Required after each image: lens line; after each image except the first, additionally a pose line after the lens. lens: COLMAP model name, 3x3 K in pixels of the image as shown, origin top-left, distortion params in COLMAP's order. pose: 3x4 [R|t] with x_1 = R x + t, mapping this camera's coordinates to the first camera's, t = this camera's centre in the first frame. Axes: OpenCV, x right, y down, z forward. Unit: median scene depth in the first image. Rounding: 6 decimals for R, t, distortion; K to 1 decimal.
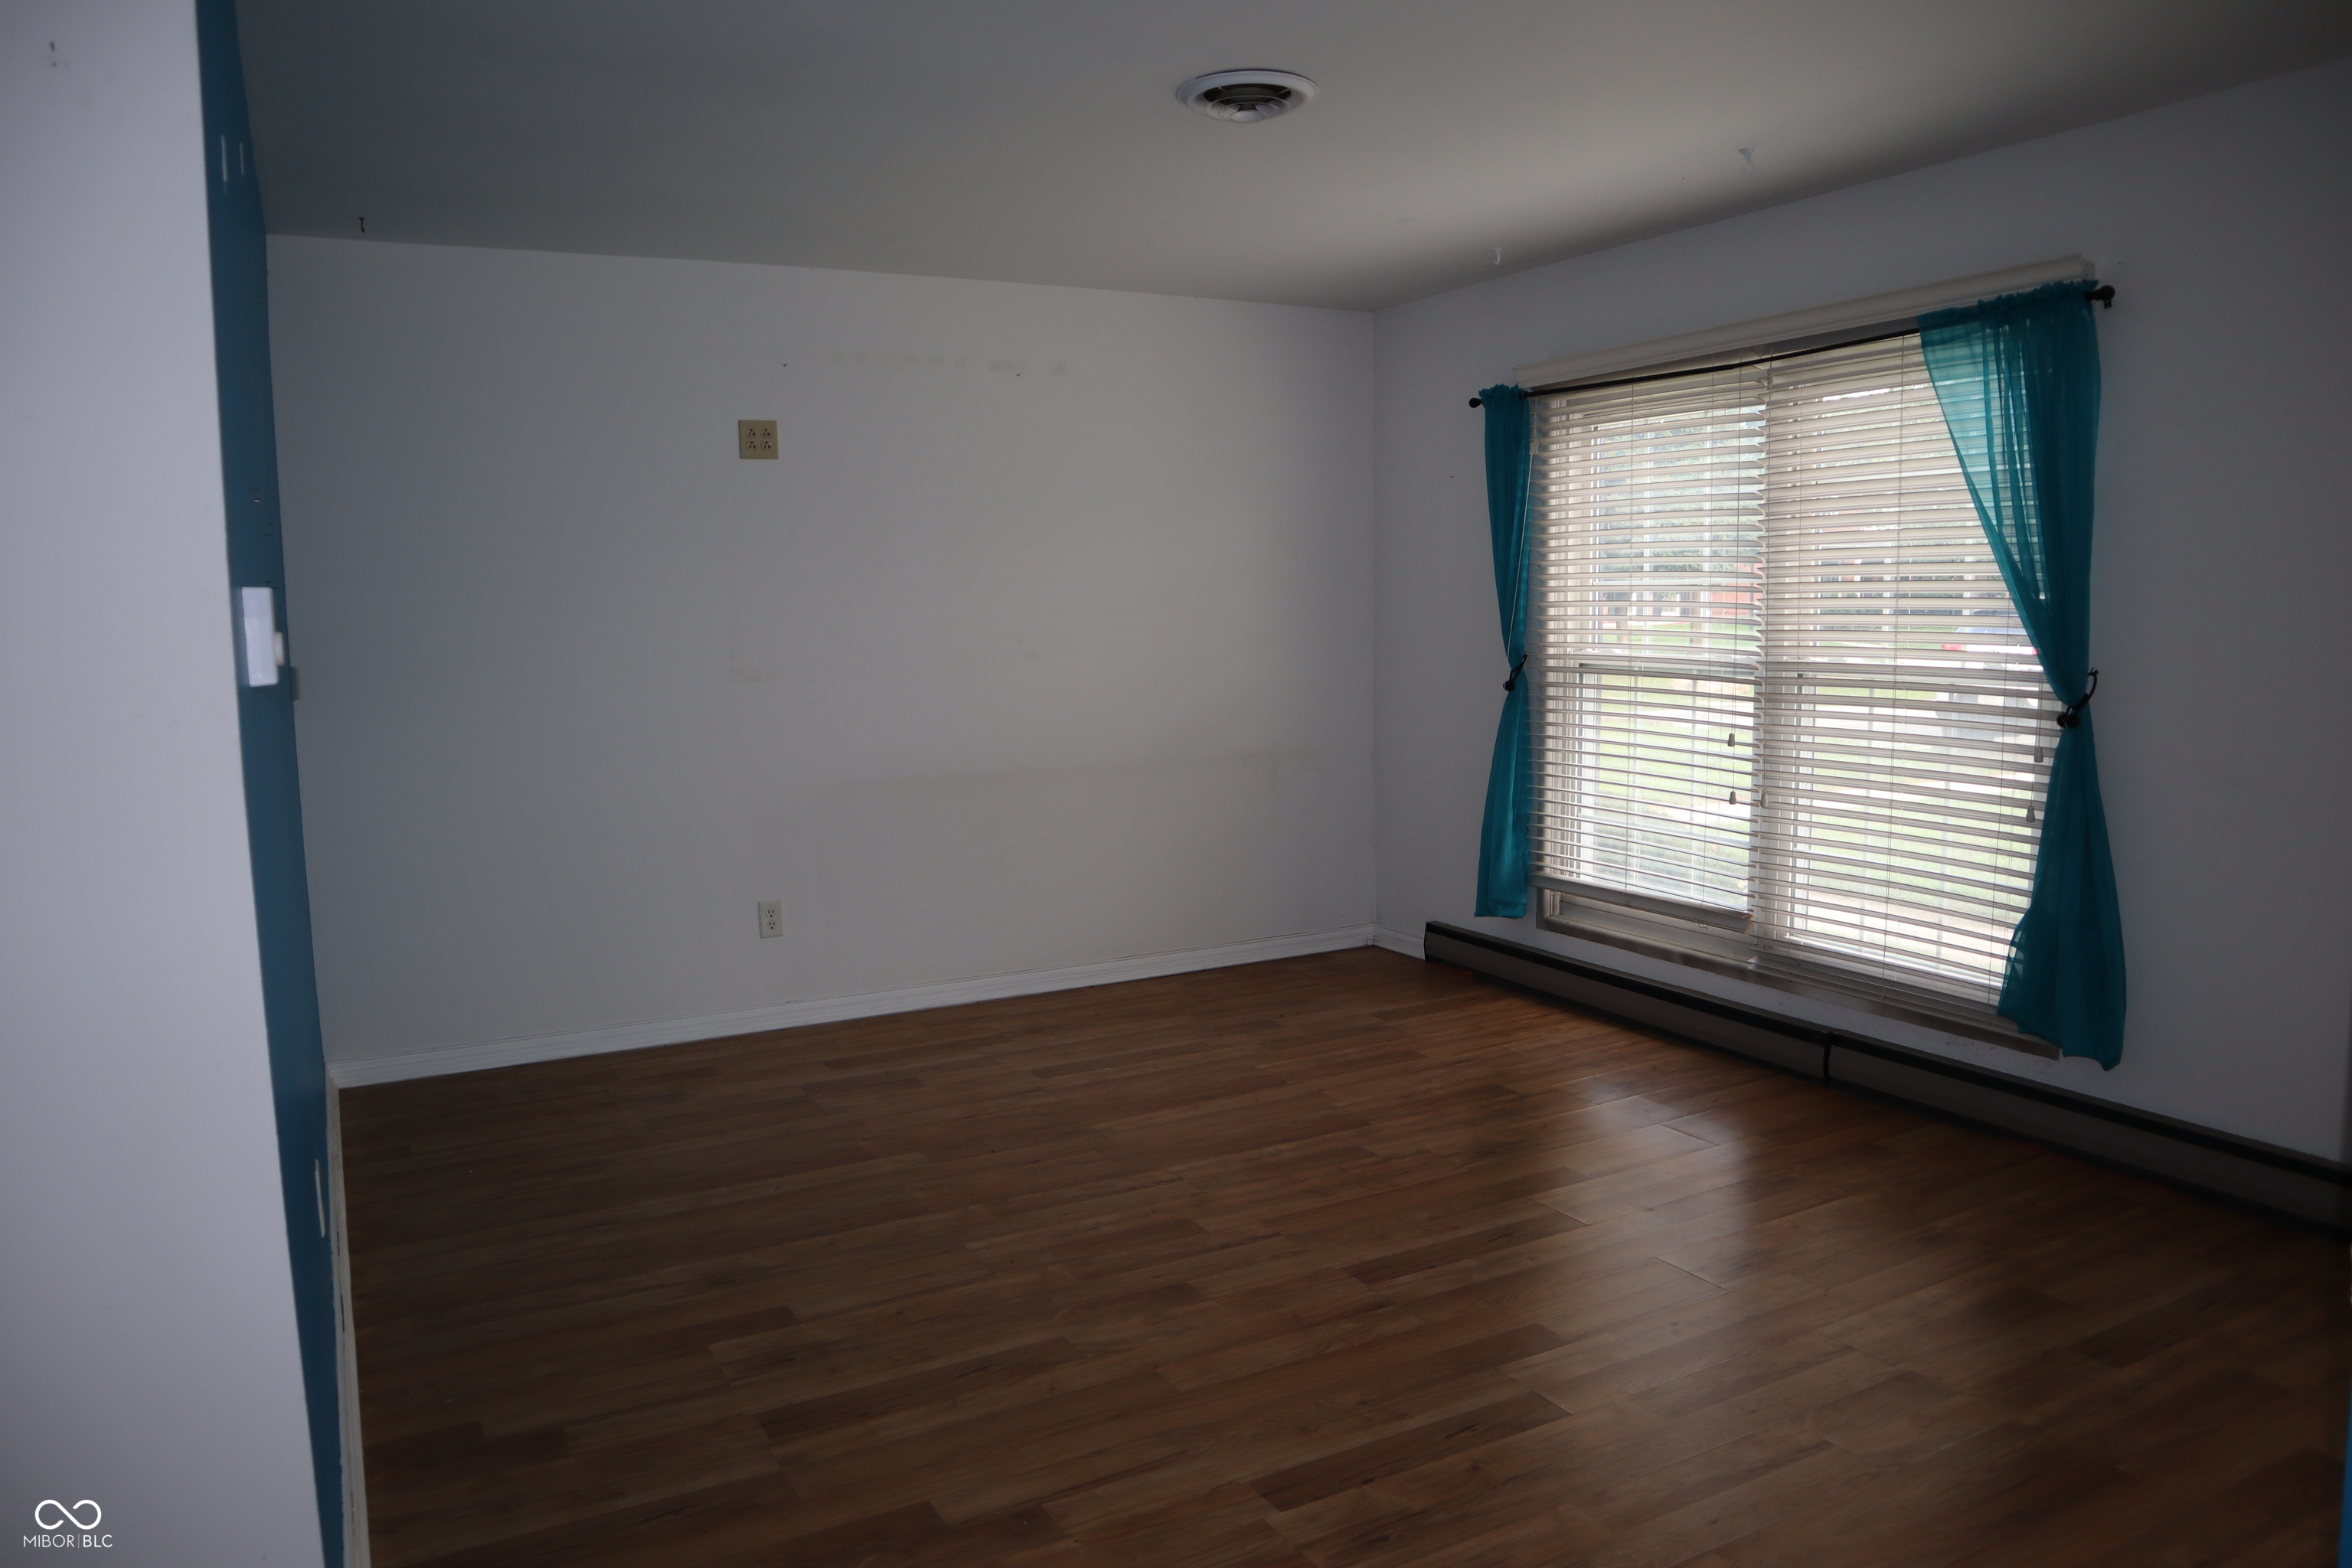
lens RADIAL K [[1619.0, 0, 1185.0], [0, 1619.0, 783.0], [0, 0, 1]] dist [-0.081099, 0.024820]
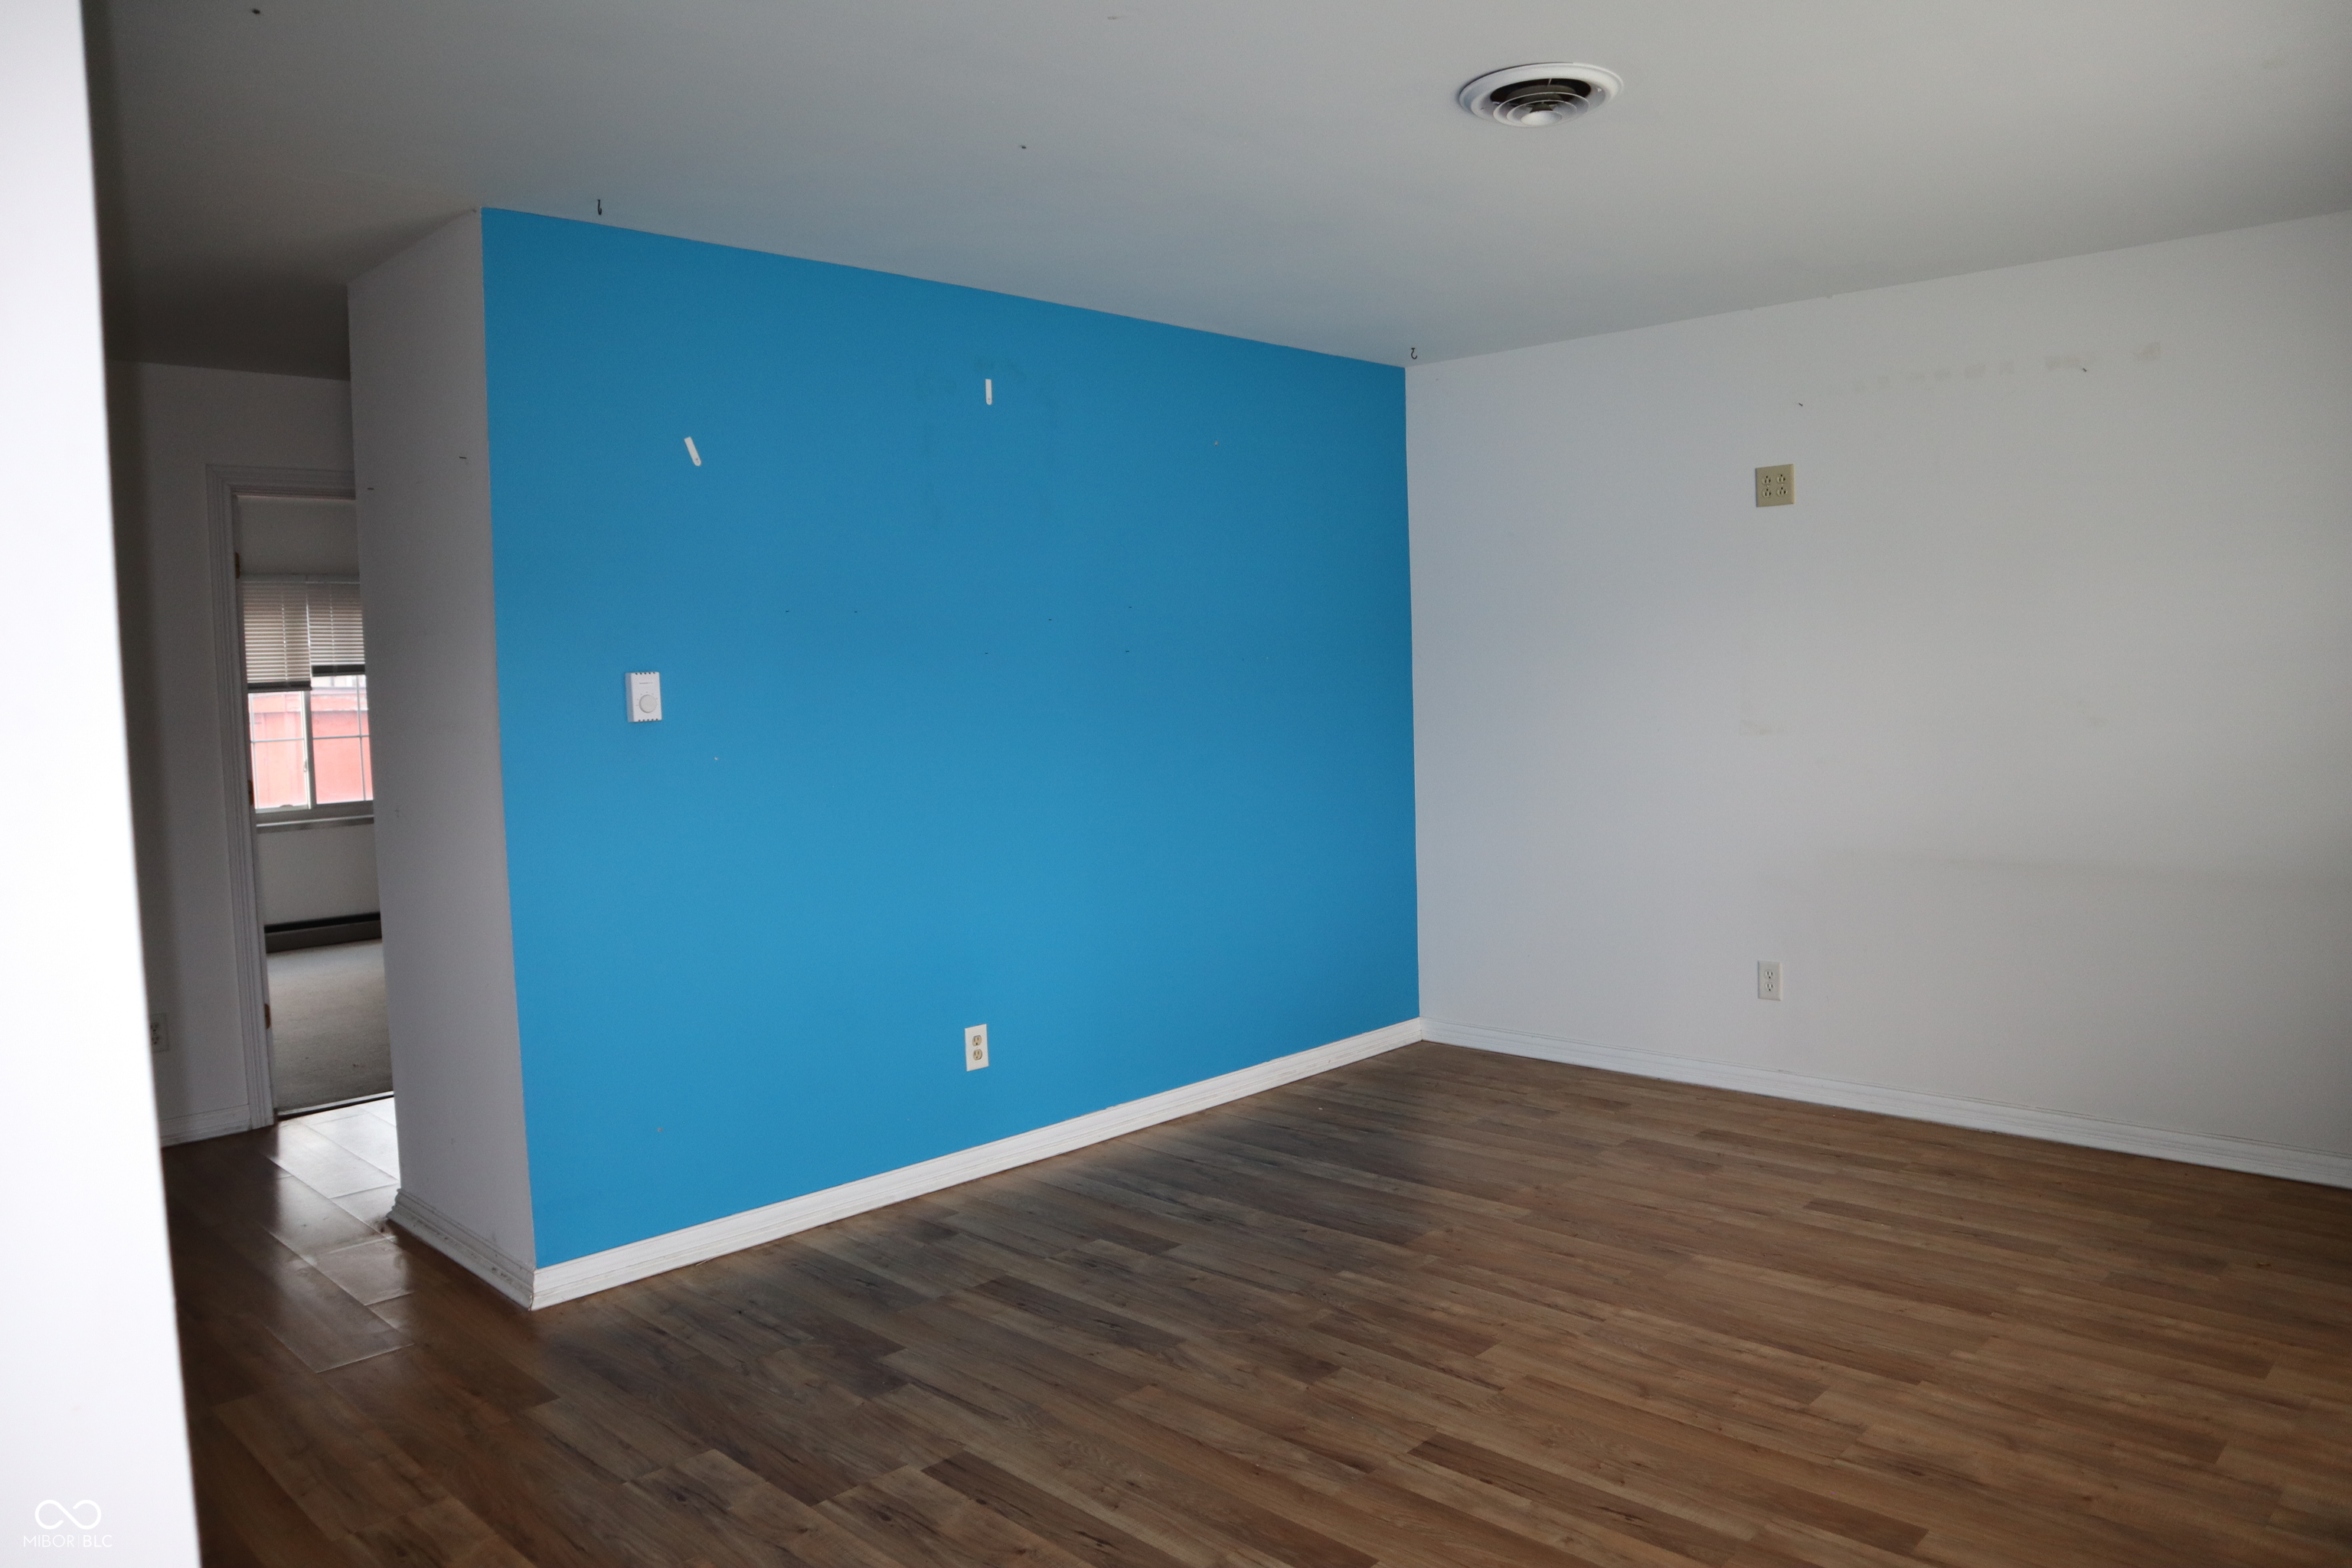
lens RADIAL K [[1619.0, 0, 1187.7], [0, 1619.0, 787.4], [0, 0, 1]] dist [-0.081099, 0.024820]
pose [[0.286382, 0.072393, -0.955377, 0.801693], [-0.081411, 0.995374, 0.051020, -0.074872], [0.954651, 0.063167, 0.290950, 0.553628]]
